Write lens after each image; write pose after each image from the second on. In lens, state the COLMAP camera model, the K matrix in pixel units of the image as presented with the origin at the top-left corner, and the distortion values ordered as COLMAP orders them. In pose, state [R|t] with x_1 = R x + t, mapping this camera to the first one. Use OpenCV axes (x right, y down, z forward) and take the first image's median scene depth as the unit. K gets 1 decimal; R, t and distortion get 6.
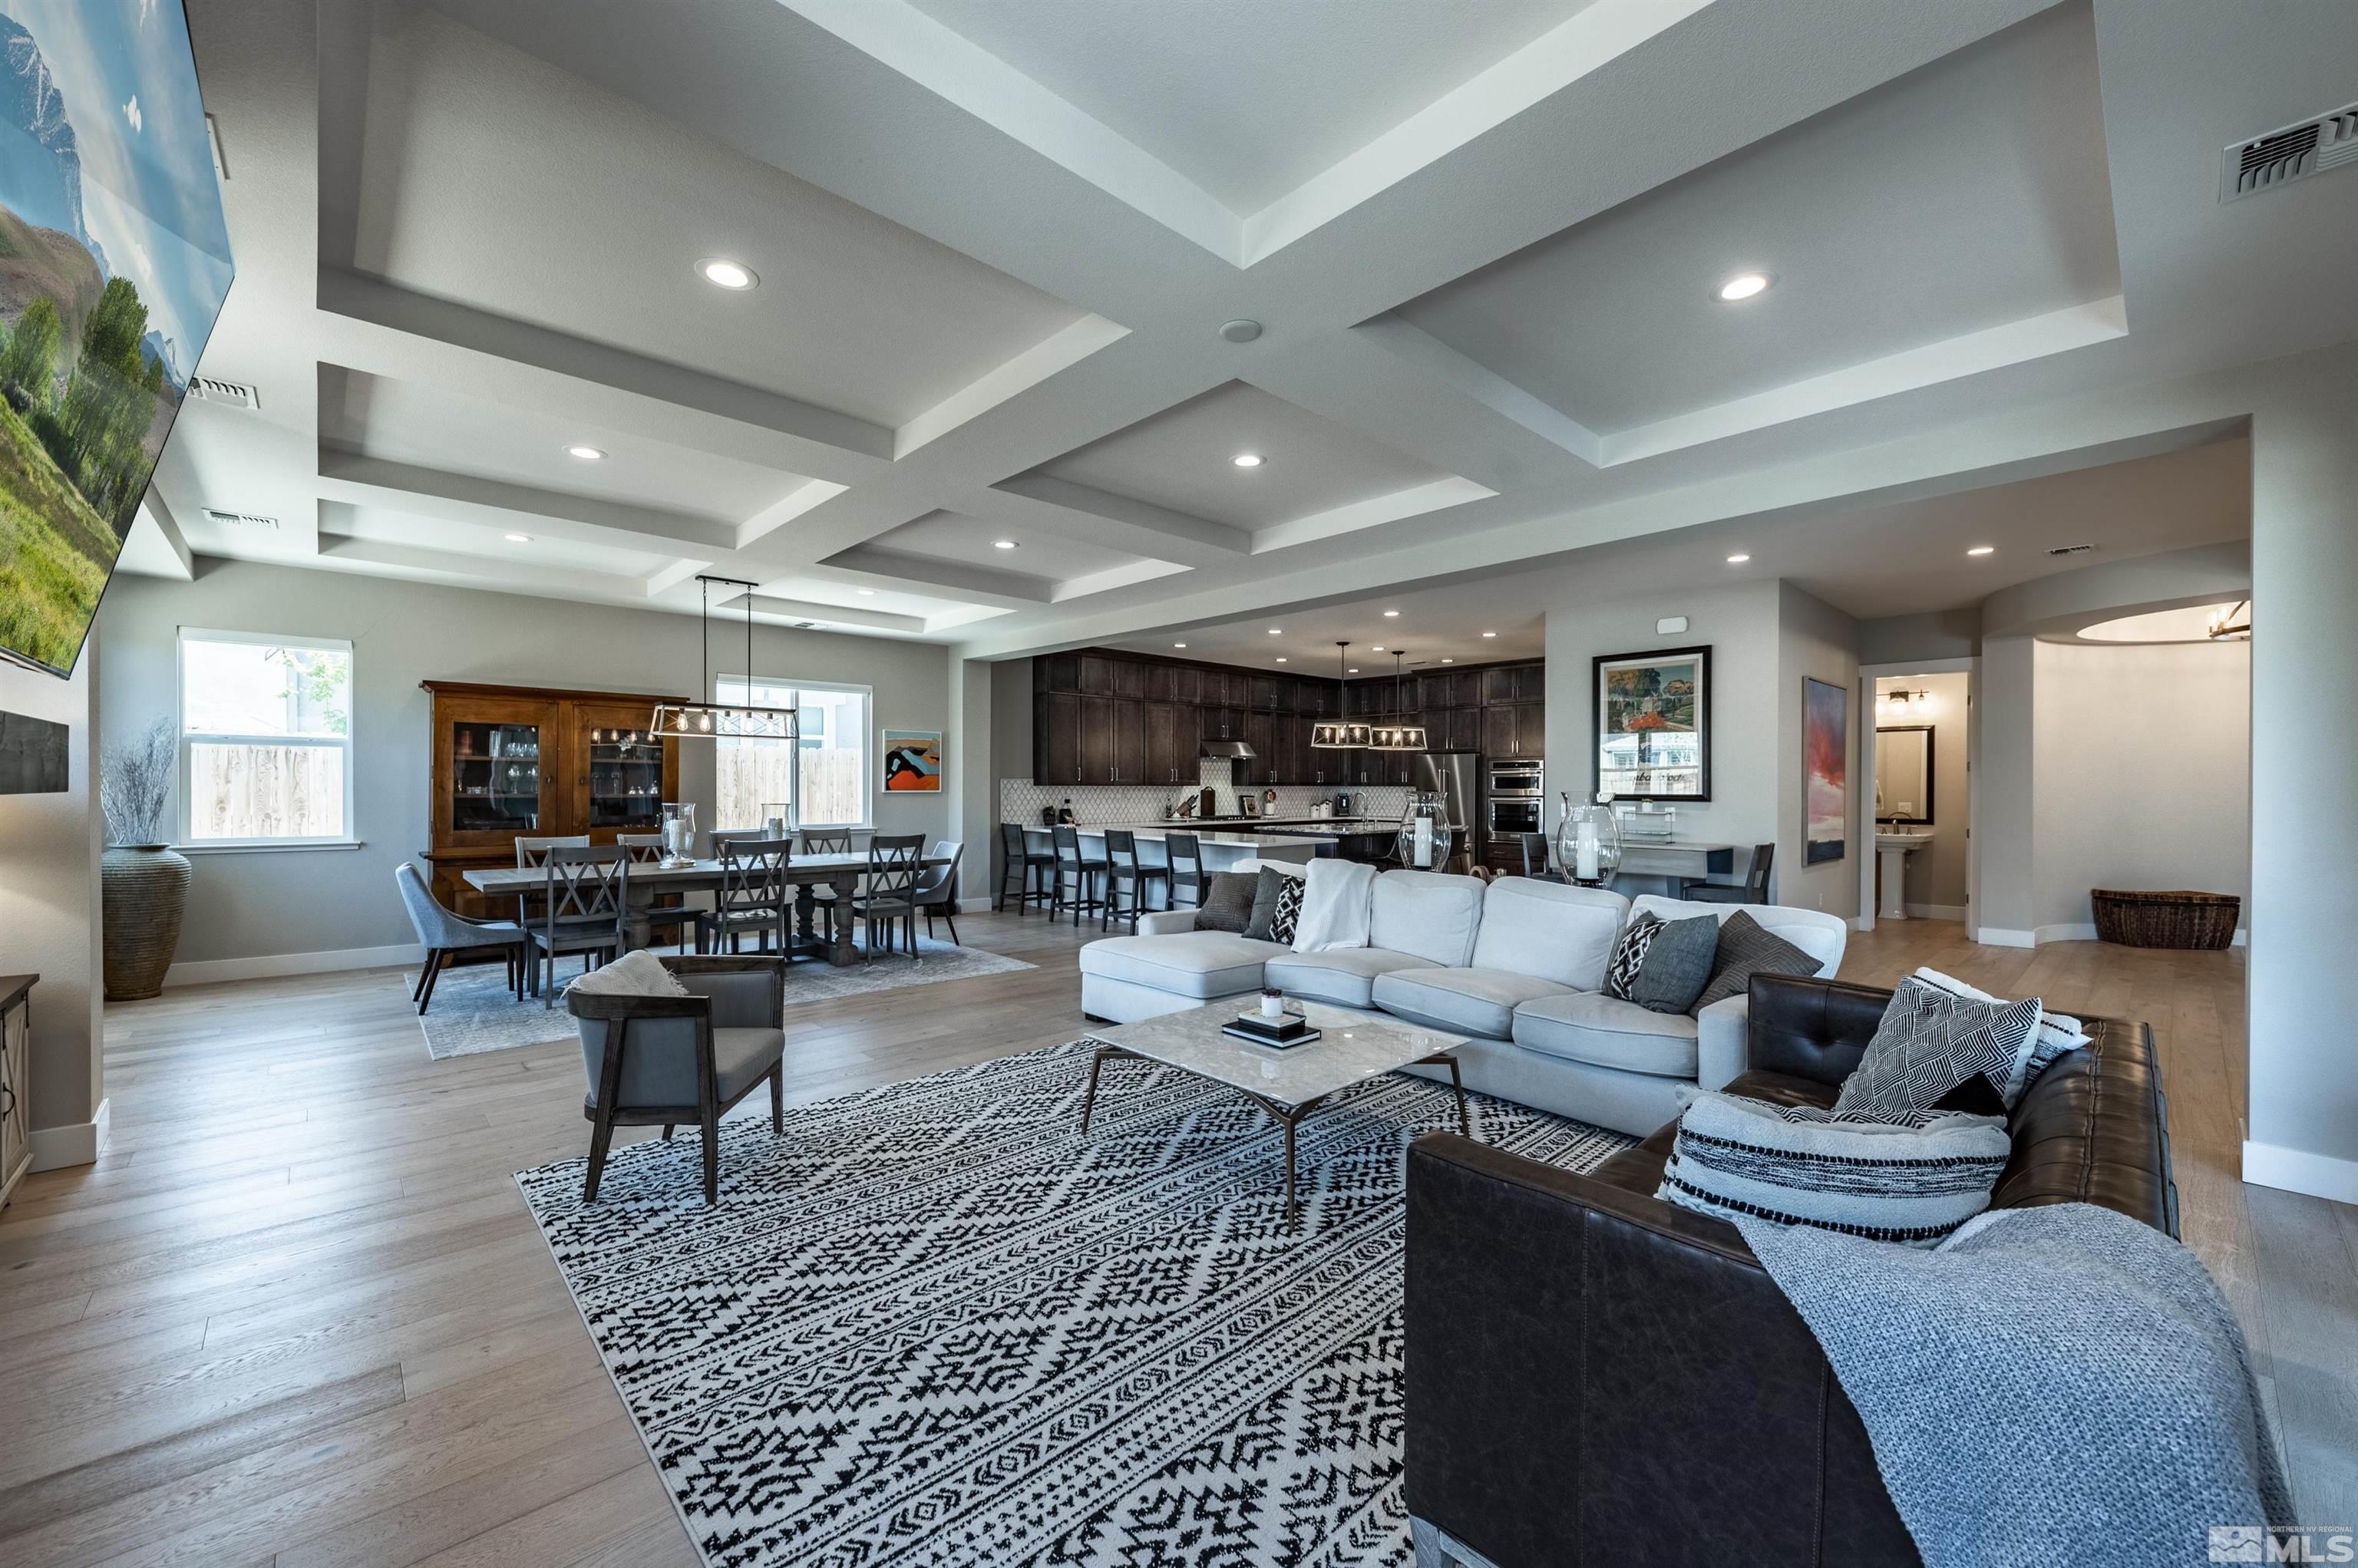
lens RADIAL K [[899.9, 0, 1186.0], [0, 899.9, 790.1], [0, 0, 1]] dist [-0.000855, -0.000014]
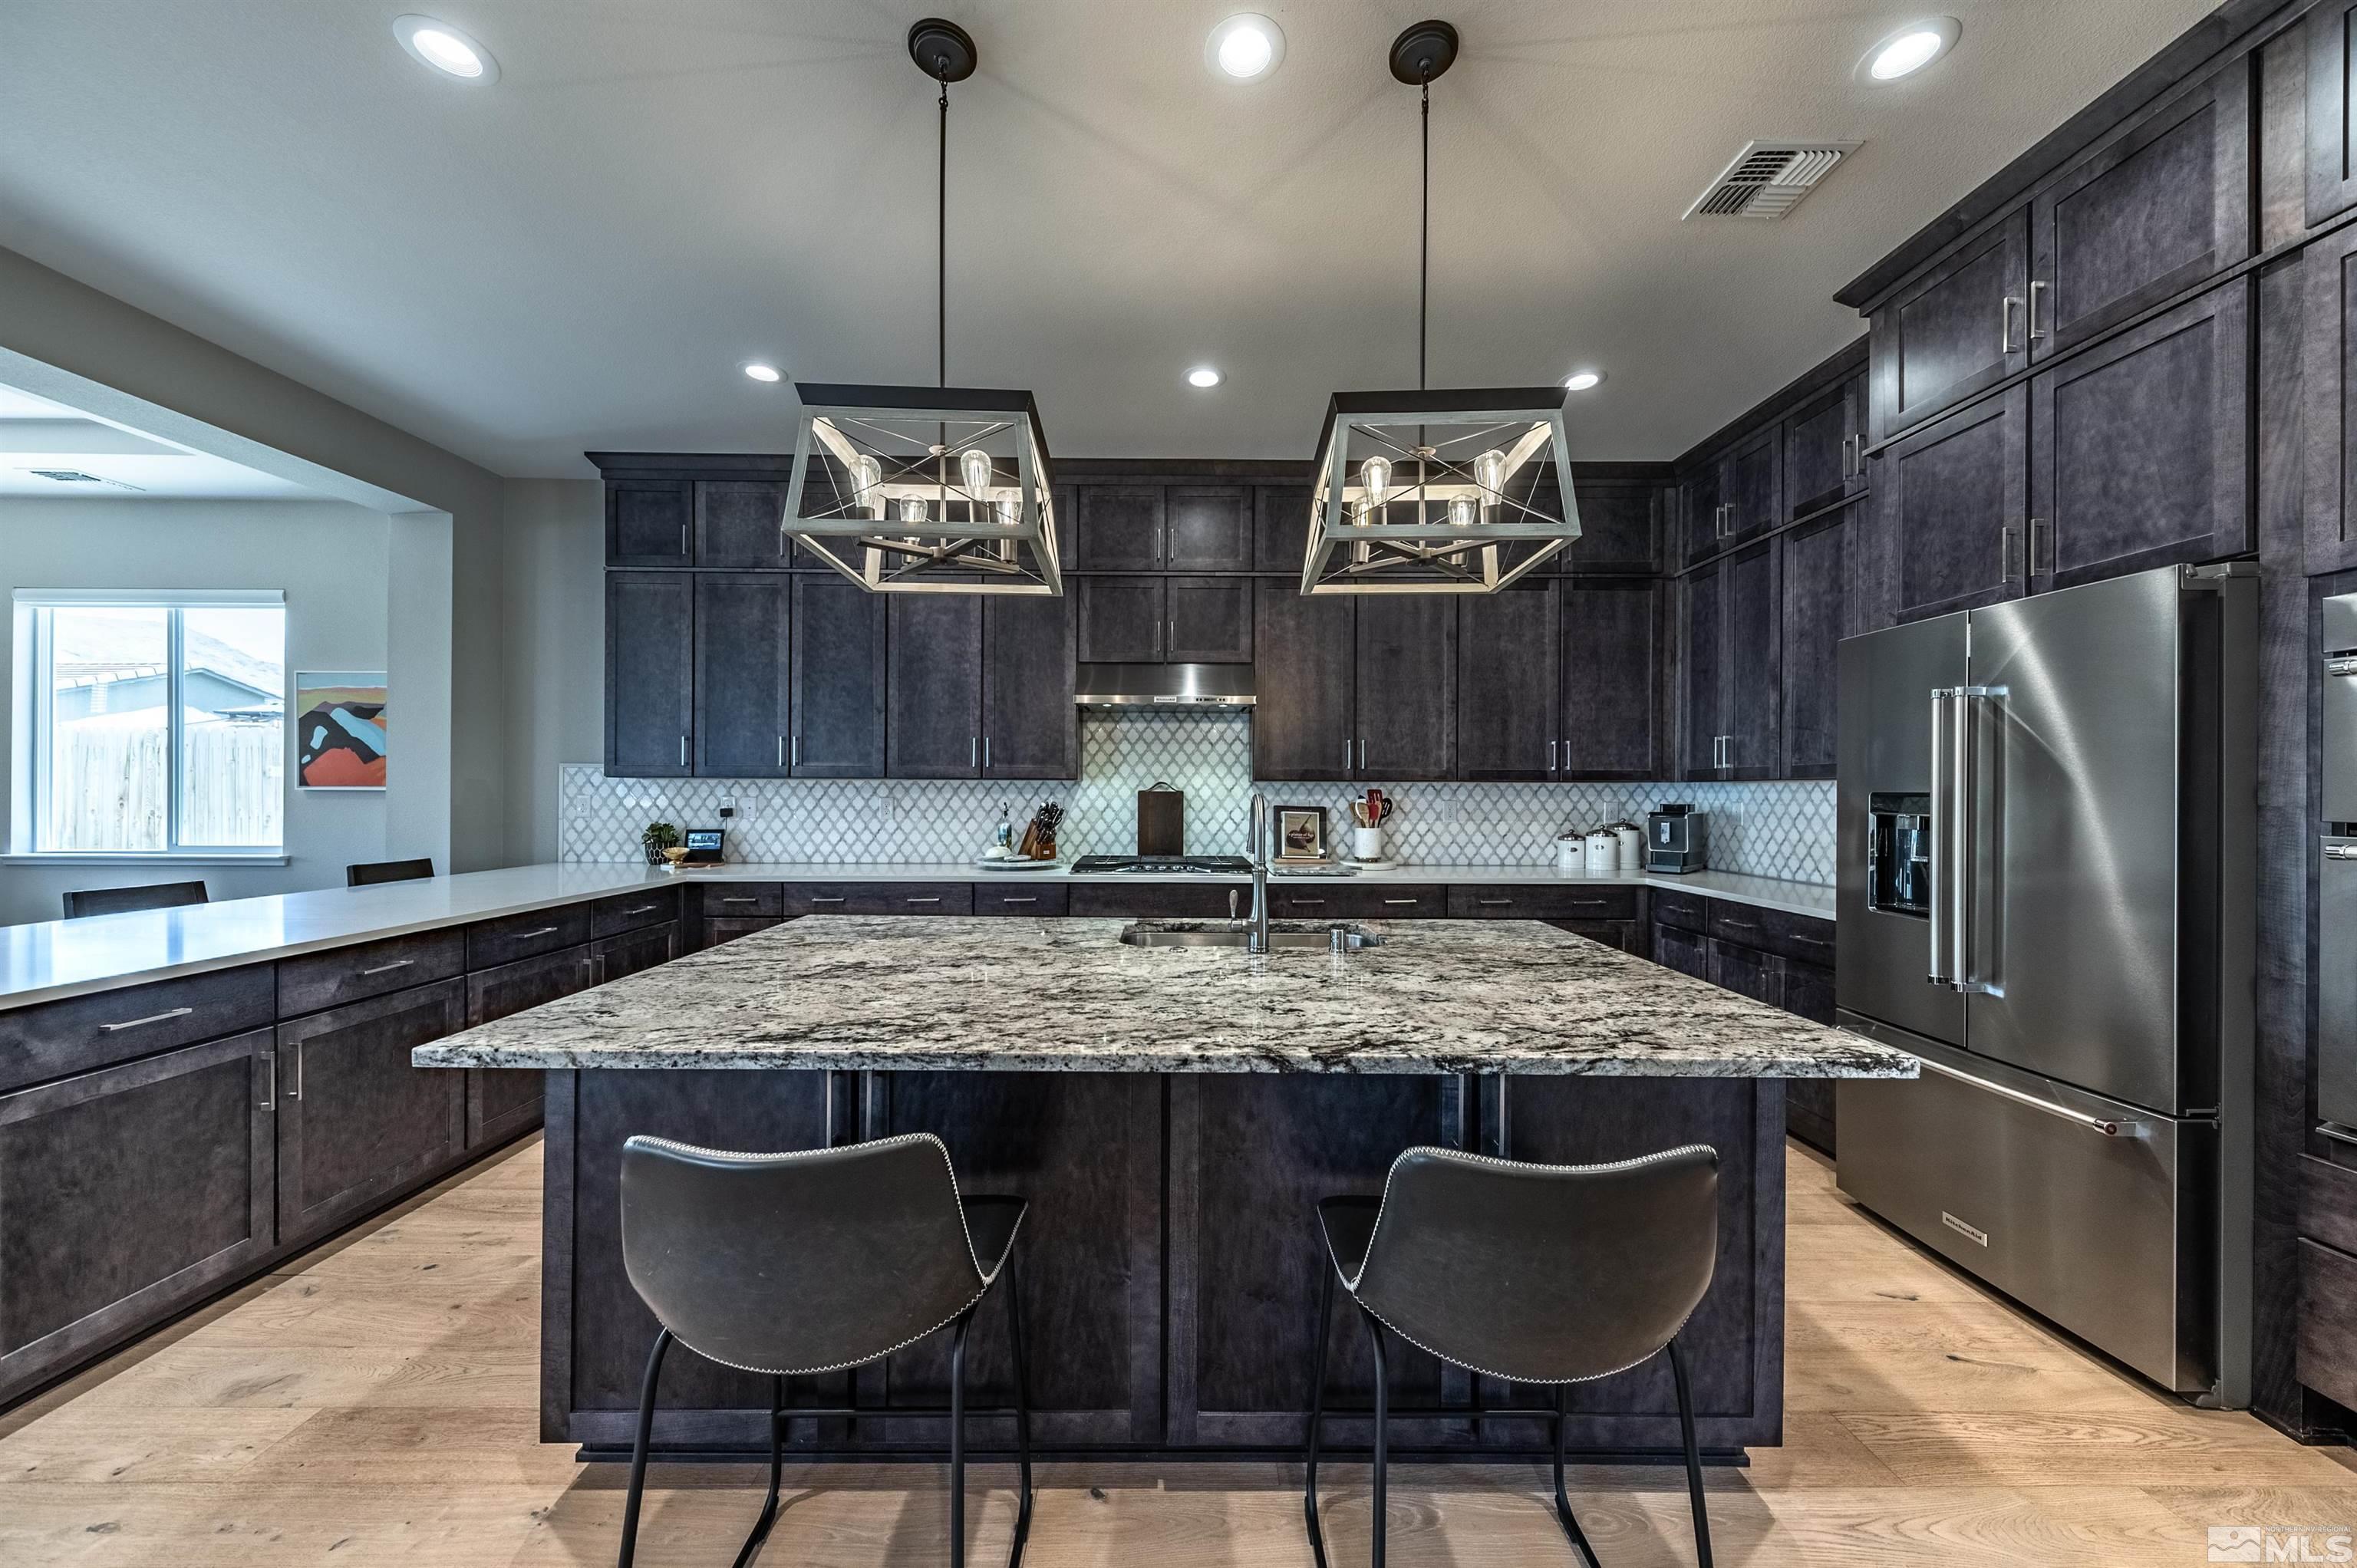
lens RADIAL K [[821.1, 0, 1176.3], [0, 821.1, 792.6], [0, 0, 1]] dist [0.005427, -0.000243]
pose [[0.732856, 0.002148, -0.680381, 0.287976], [-0.006677, 0.999970, -0.004035, 0.002093], [0.680351, 0.007499, 0.732848, 0.758220]]
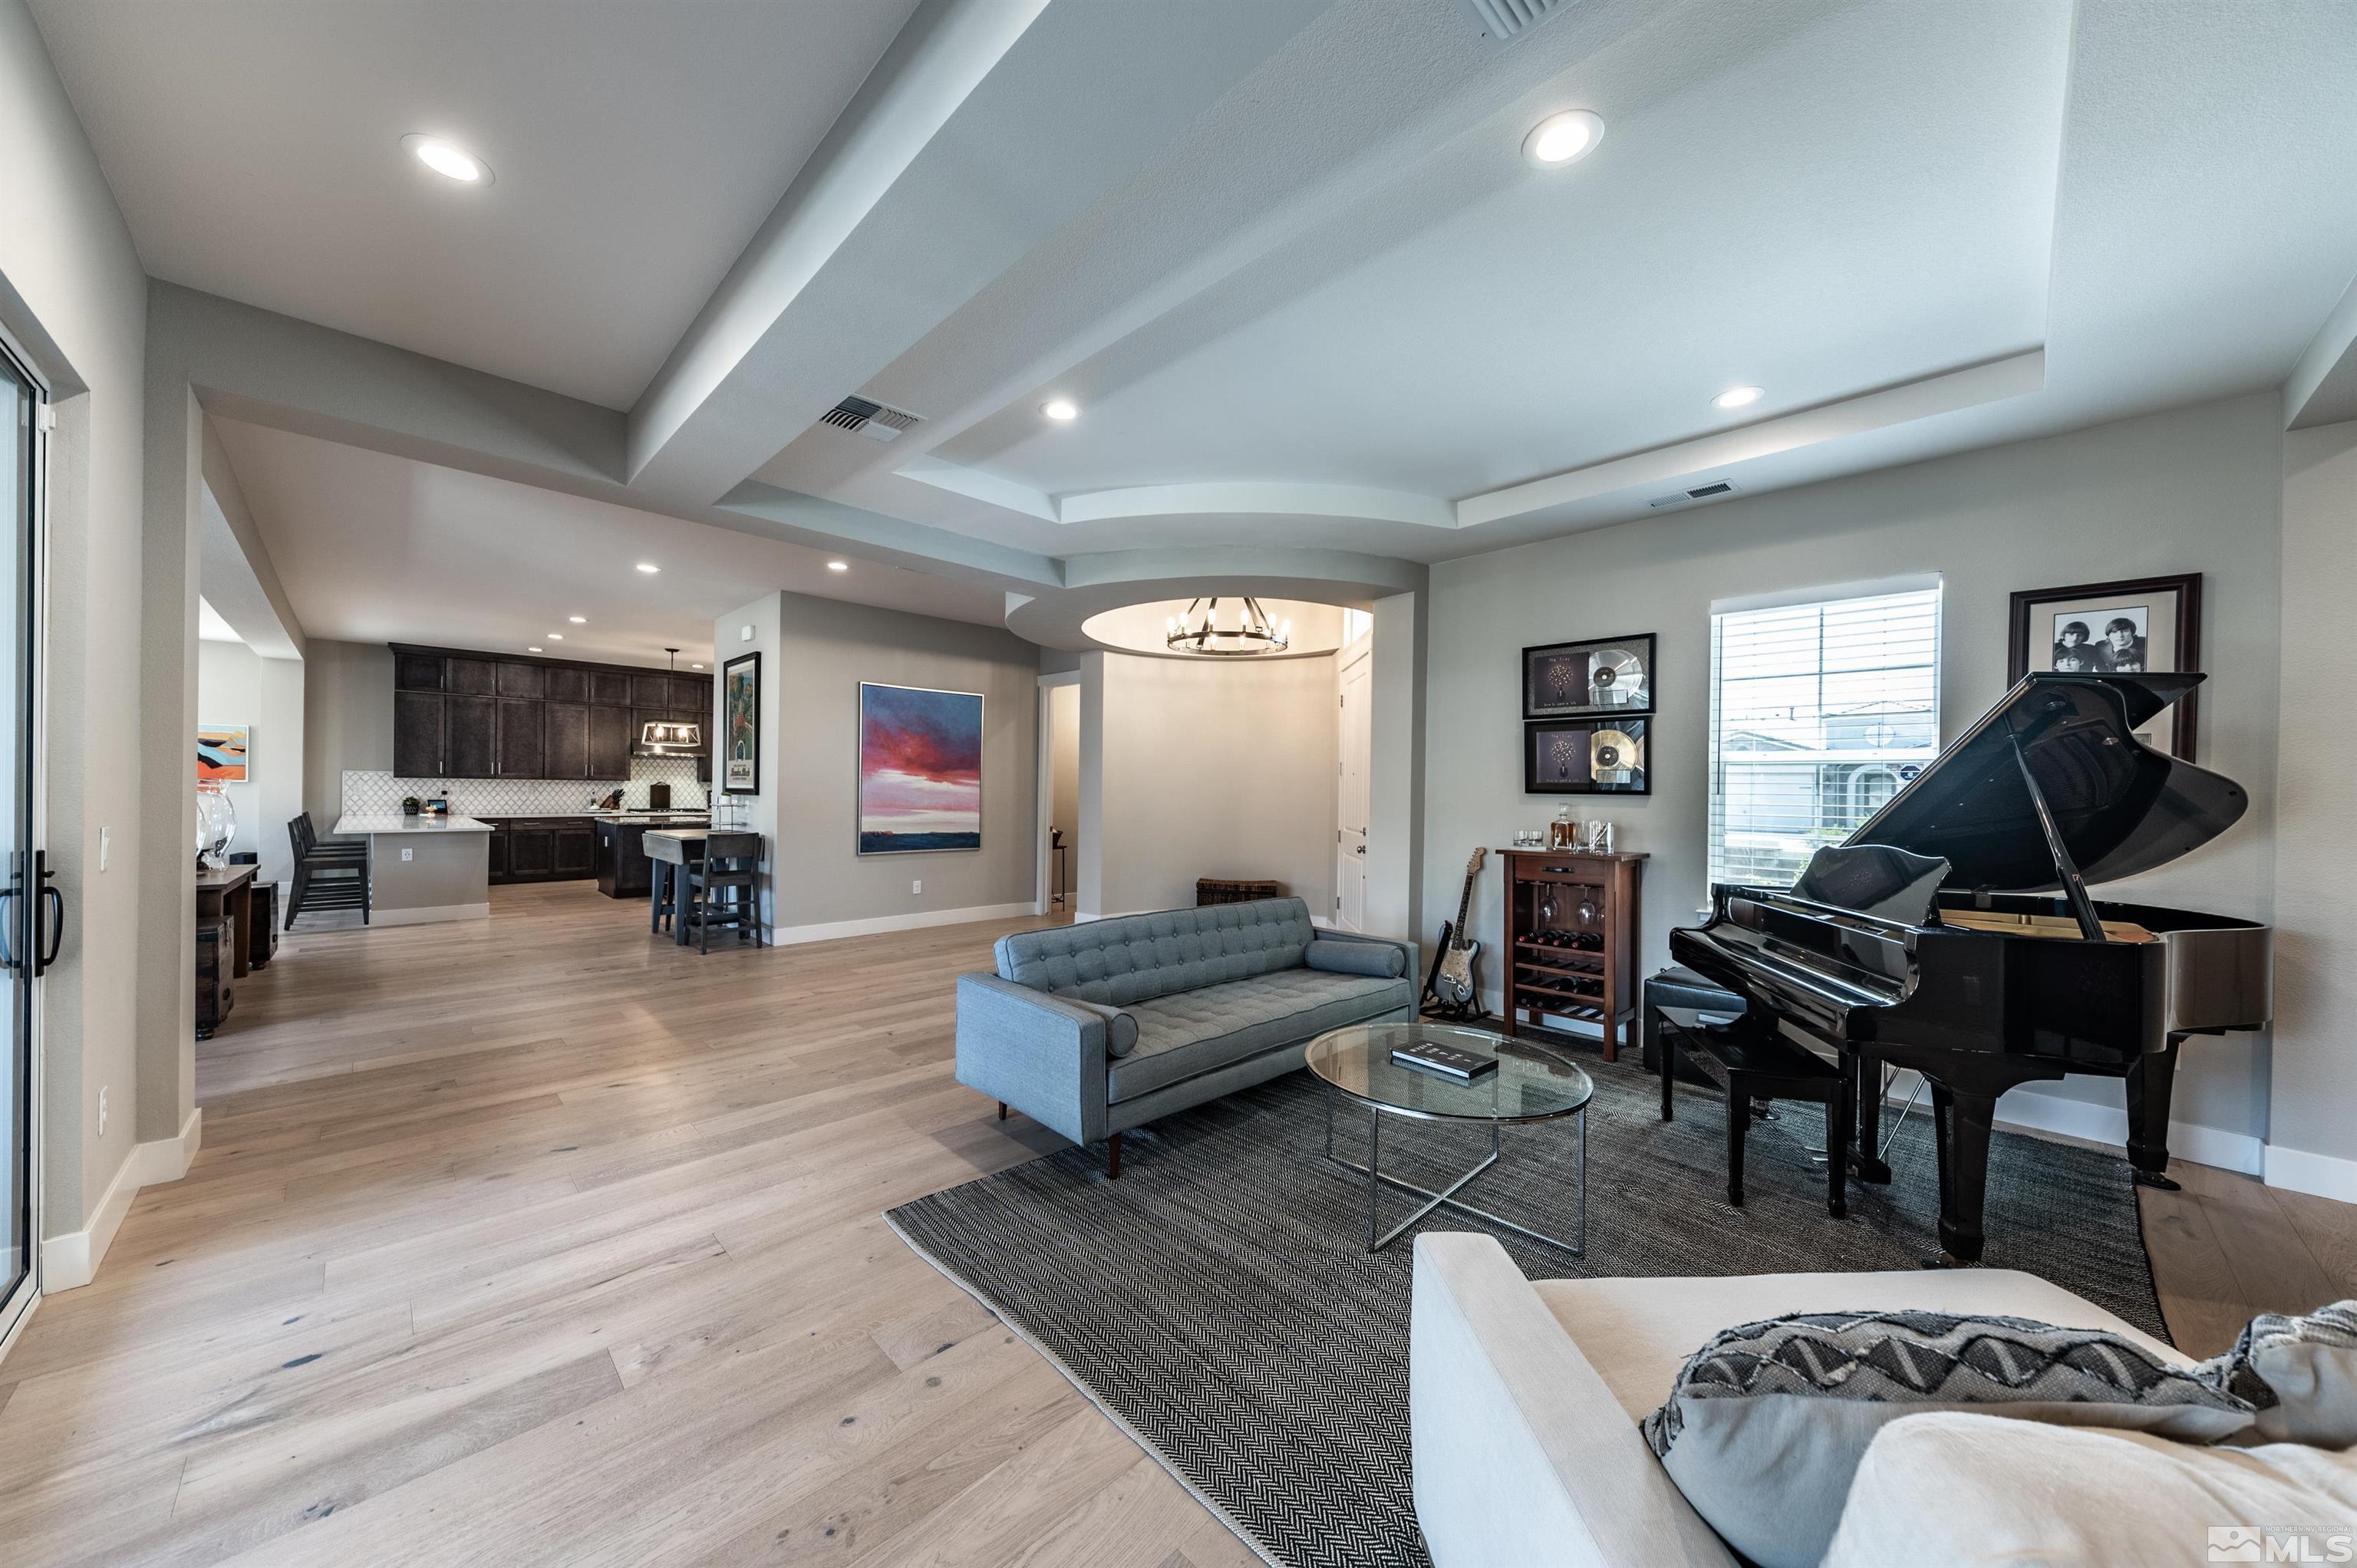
lens RADIAL K [[821.1, 0, 1189.4], [0, 821.1, 791.2], [0, 0, 1]] dist [0.005427, -0.000243]
pose [[0.999669, 0.010381, 0.023561, 0.661559], [-0.010346, 0.999945, -0.001588, 0.002635], [-0.023576, 0.001343, 0.999721, -0.011507]]
